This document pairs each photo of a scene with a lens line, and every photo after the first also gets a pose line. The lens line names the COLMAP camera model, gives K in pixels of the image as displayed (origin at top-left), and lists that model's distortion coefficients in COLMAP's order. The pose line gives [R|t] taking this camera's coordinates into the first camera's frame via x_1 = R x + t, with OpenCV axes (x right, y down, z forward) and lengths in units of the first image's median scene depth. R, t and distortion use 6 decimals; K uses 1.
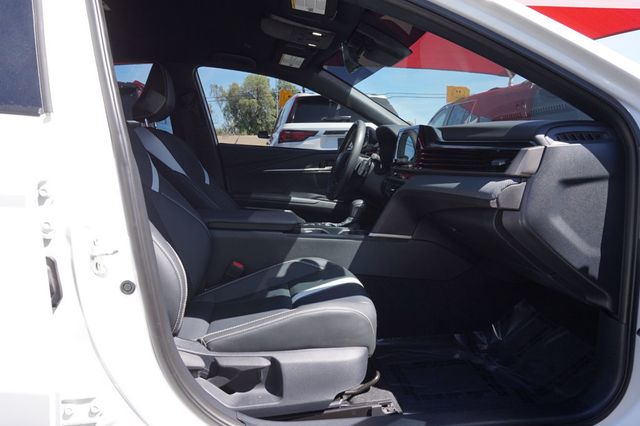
lens RADIAL K [[433.7, 0, 322.6], [0, 433.7, 211.7], [0, 0, 1]] dist [-0.029259, 0.021995]
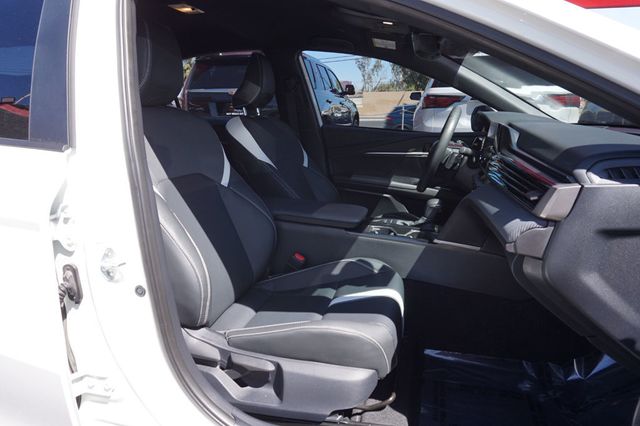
lens RADIAL K [[433.7, 0, 321.5], [0, 433.7, 213.1], [0, 0, 1]] dist [-0.029259, 0.021995]
pose [[0.930279, 0.086137, -0.356597, 0.295385], [-0.049540, 0.992637, 0.110537, -0.137080], [0.363493, -0.085164, 0.927696, 0.072674]]
